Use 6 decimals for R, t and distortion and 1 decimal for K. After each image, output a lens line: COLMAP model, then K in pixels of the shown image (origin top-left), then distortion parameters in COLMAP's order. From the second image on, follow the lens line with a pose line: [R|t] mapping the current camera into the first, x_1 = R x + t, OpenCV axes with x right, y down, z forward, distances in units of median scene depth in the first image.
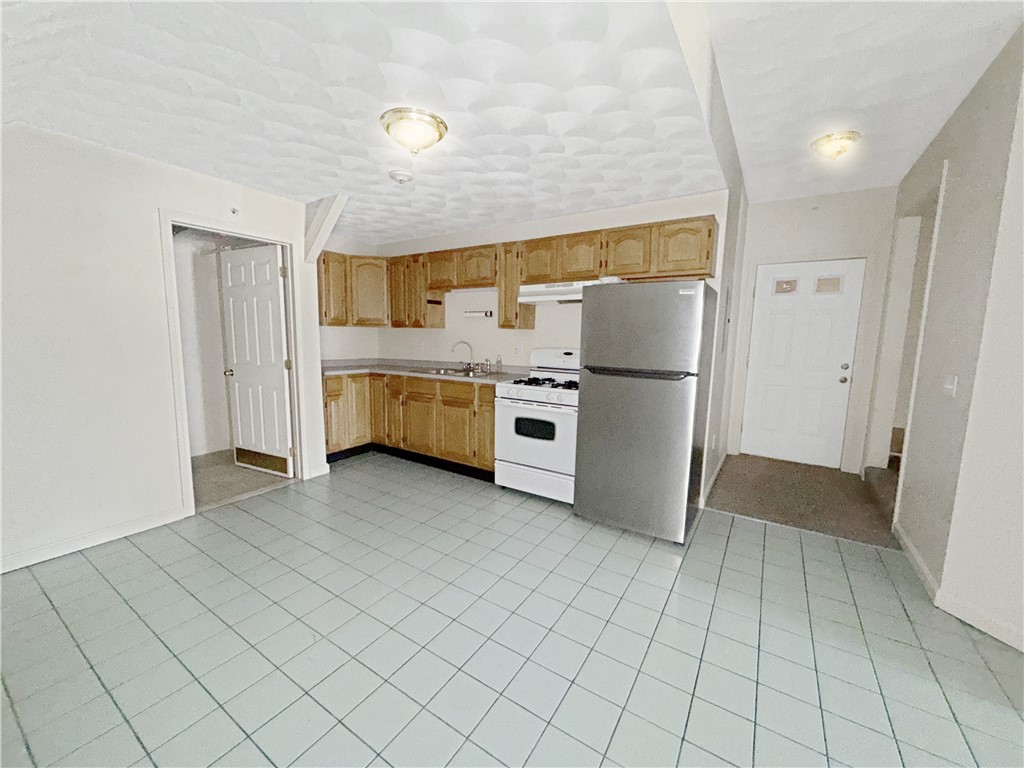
lens RADIAL K [[409.2, 0, 513.6], [0, 409.2, 388.6], [0, 0, 1]] dist [0.004026, 0.000005]
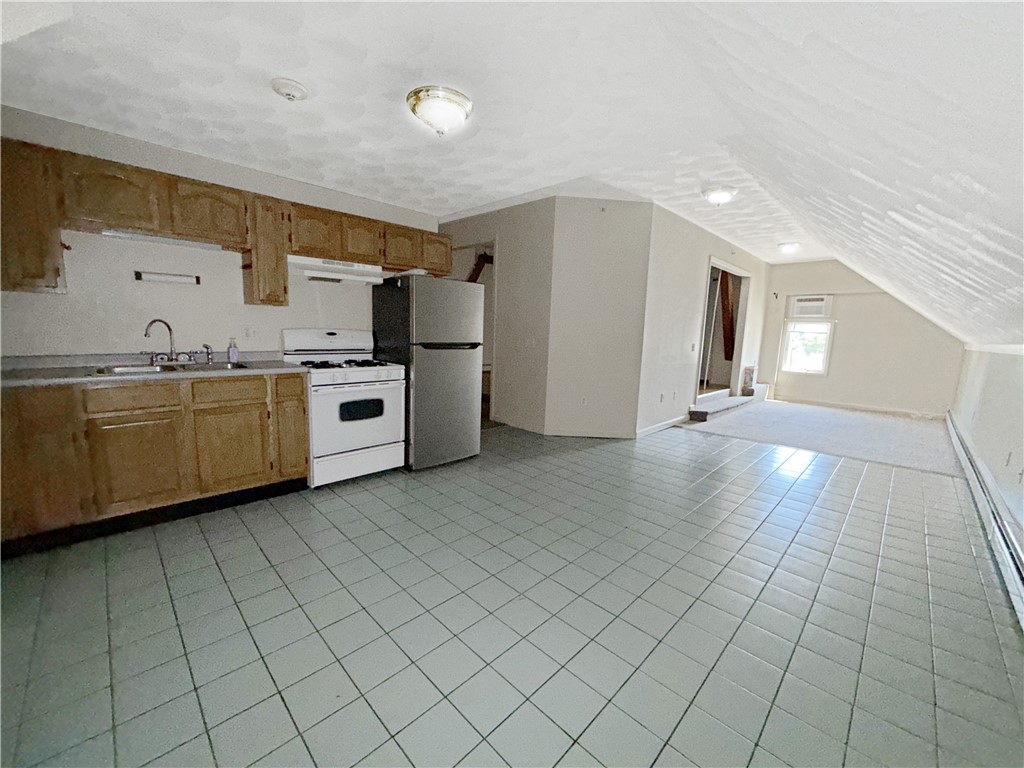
lens RADIAL K [[409.2, 0, 513.9], [0, 409.2, 383.2], [0, 0, 1]] dist [0.004026, 0.000005]
pose [[0.208026, -0.151706, 0.966287, -0.772693], [0.094106, 0.986420, 0.134607, -0.061675], [-0.973586, 0.062932, 0.219478, 0.389484]]
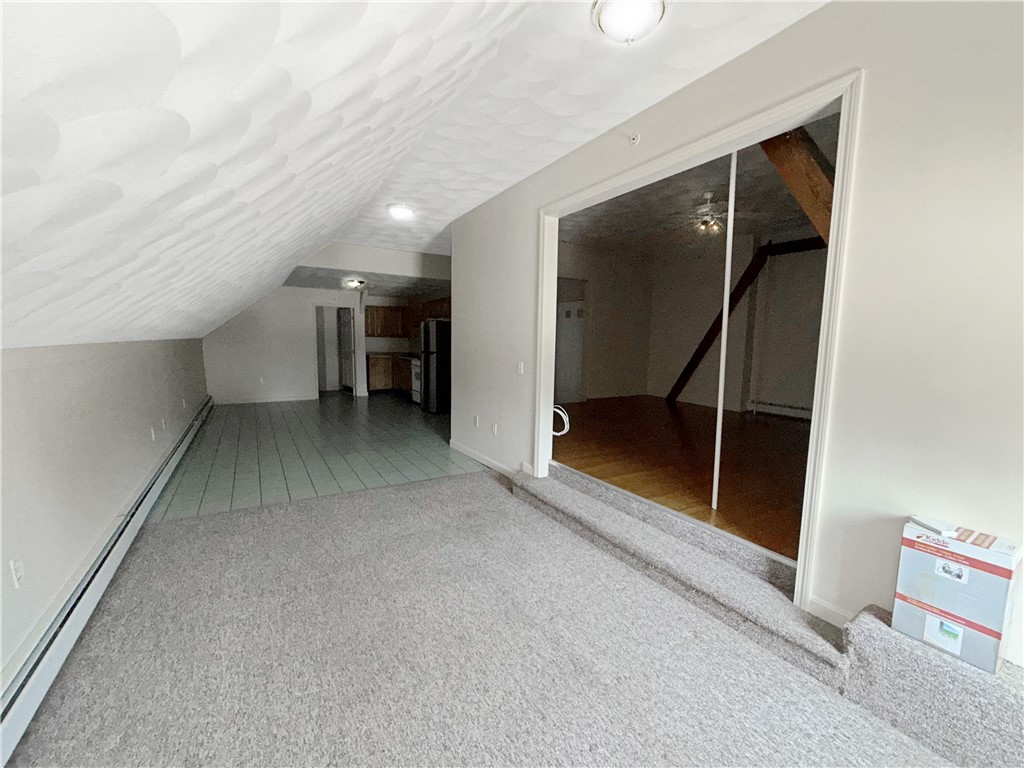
lens RADIAL K [[409.2, 0, 511.6], [0, 409.2, 384.4], [0, 0, 1]] dist [0.004026, 0.000005]
pose [[0.904071, 0.038820, -0.425616, 1.870975], [-0.056127, 0.998025, -0.028194, 0.209771], [0.423681, 0.049378, 0.904464, -1.179690]]
